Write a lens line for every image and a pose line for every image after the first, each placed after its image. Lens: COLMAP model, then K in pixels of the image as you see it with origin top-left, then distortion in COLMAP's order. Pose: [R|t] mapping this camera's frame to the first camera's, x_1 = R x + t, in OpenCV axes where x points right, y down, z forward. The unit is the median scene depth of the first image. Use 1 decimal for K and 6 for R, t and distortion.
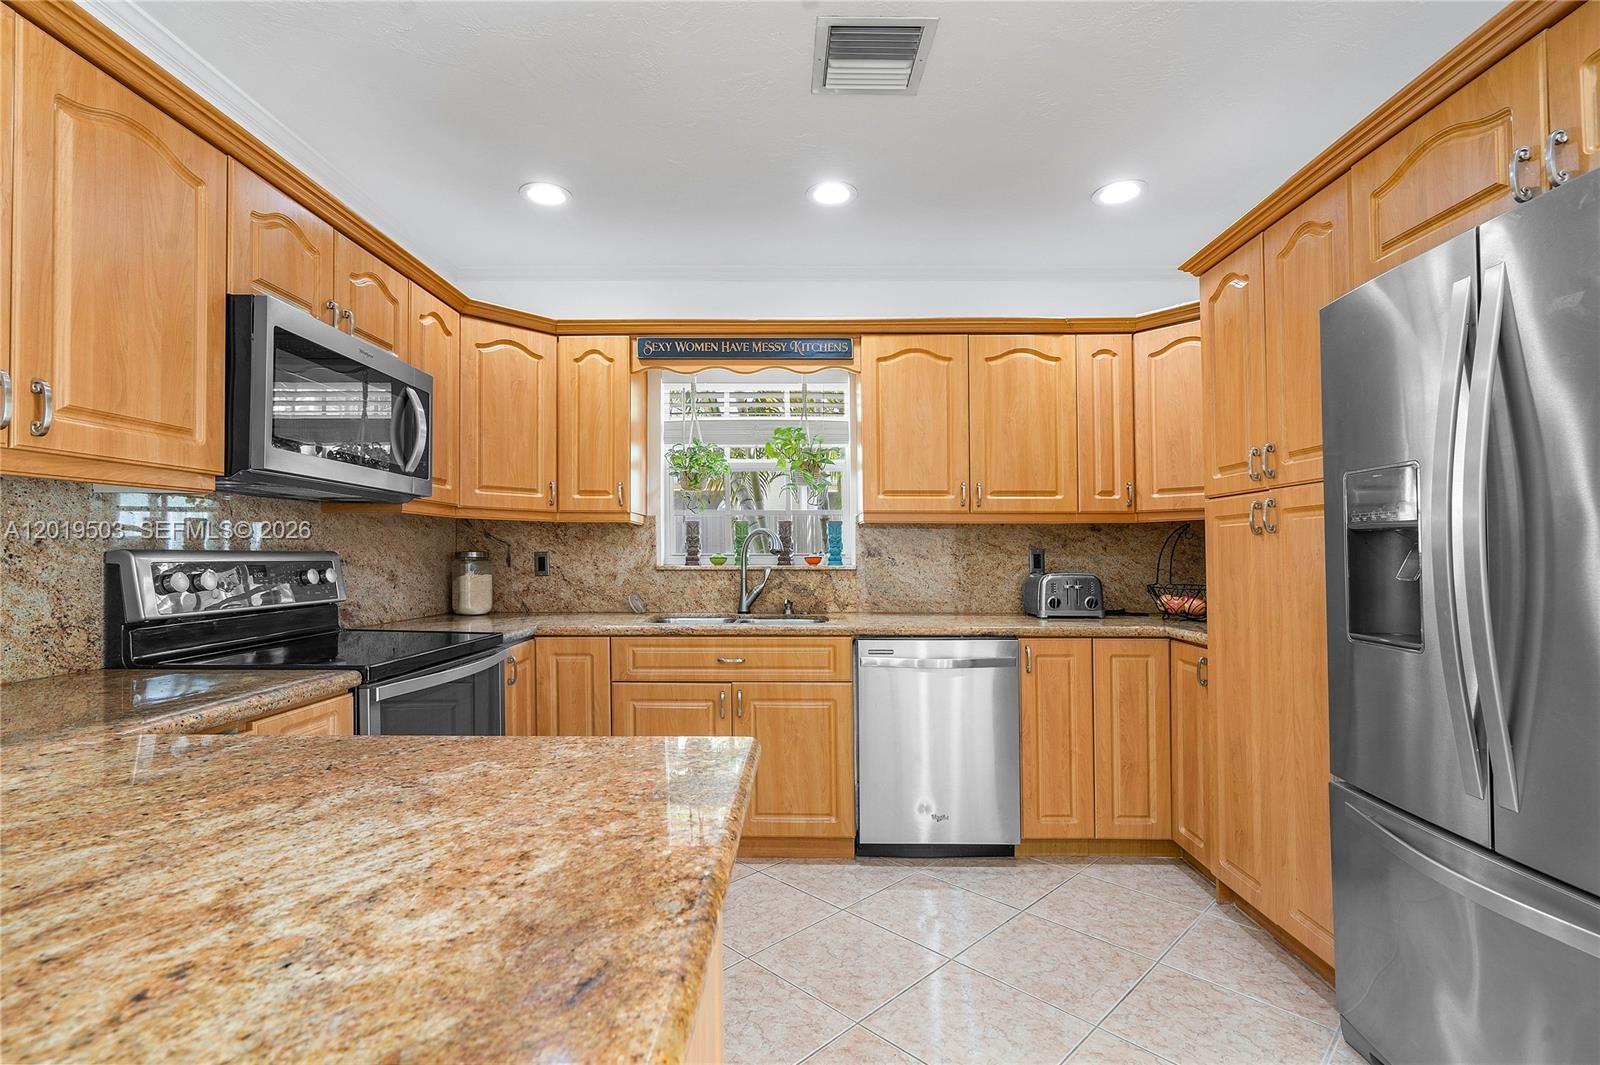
lens RADIAL K [[734.2, 0, 771.0], [0, 734.2, 539.7], [0, 0, 1]] dist [-0.002162, 0.001168]
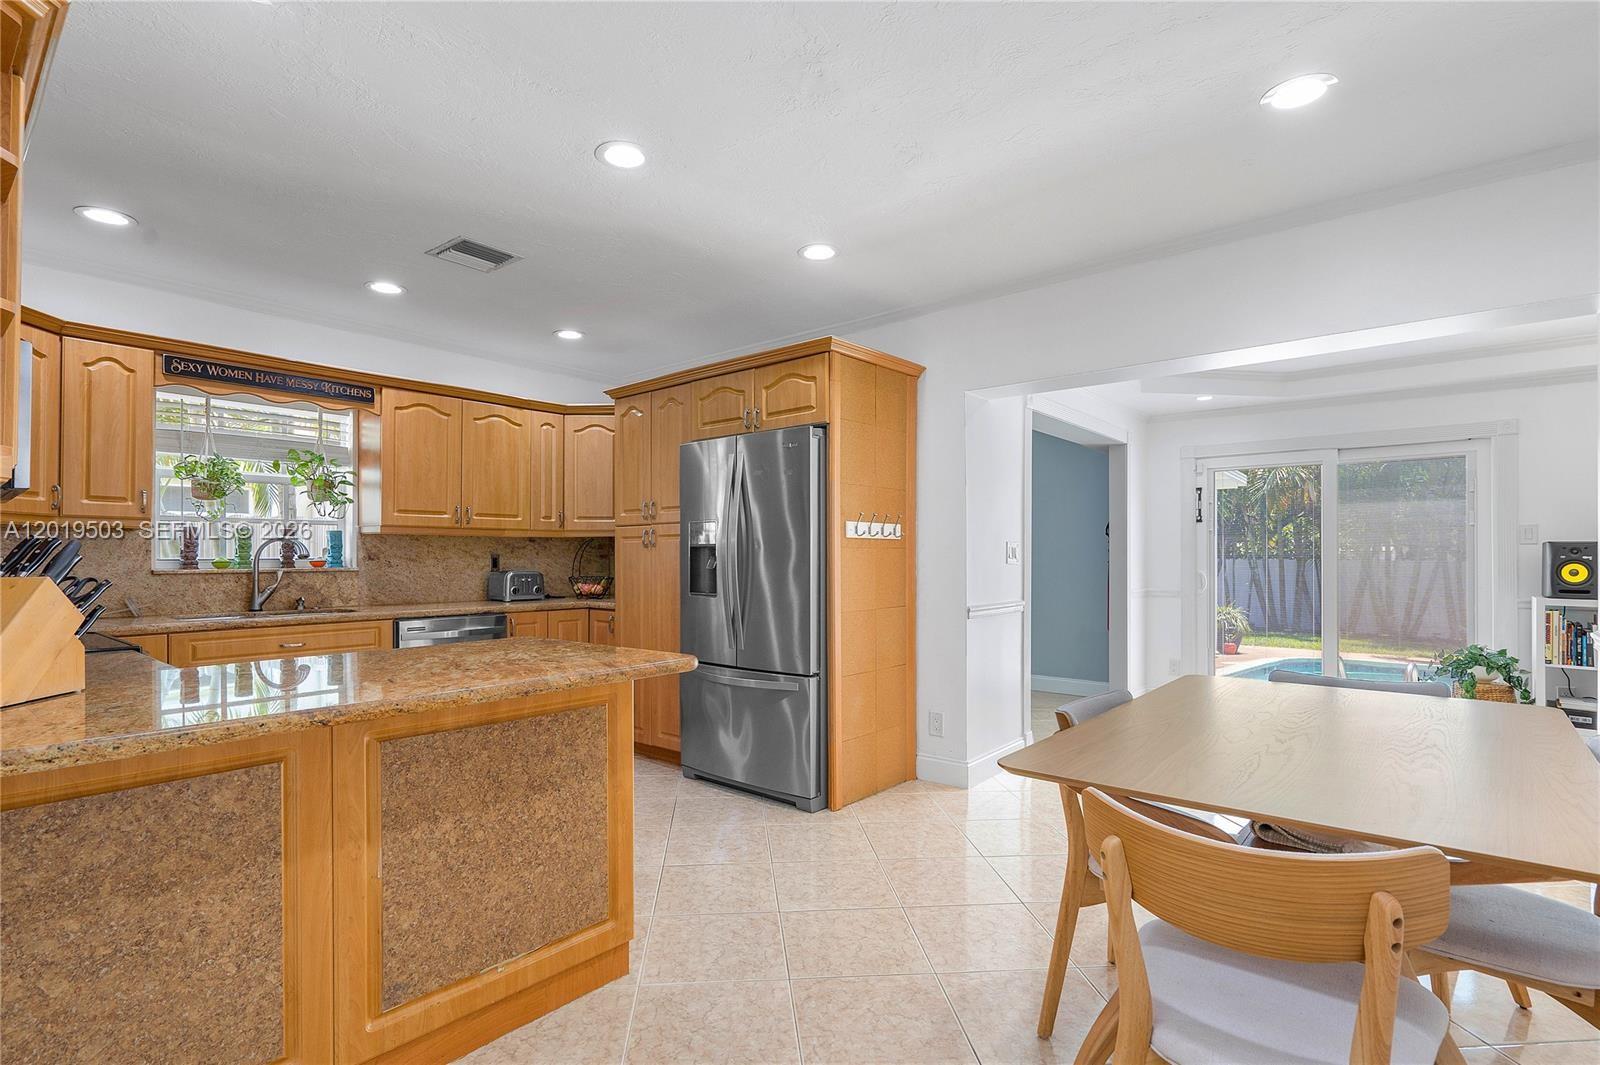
lens RADIAL K [[734.2, 0, 802.9], [0, 734.2, 544.5], [0, 0, 1]] dist [-0.002162, 0.001168]
pose [[0.618677, 0.011903, 0.785555, -0.423971], [-0.013279, 0.999901, -0.004693, -0.007868], [-0.785533, -0.007528, 0.618774, -0.367635]]
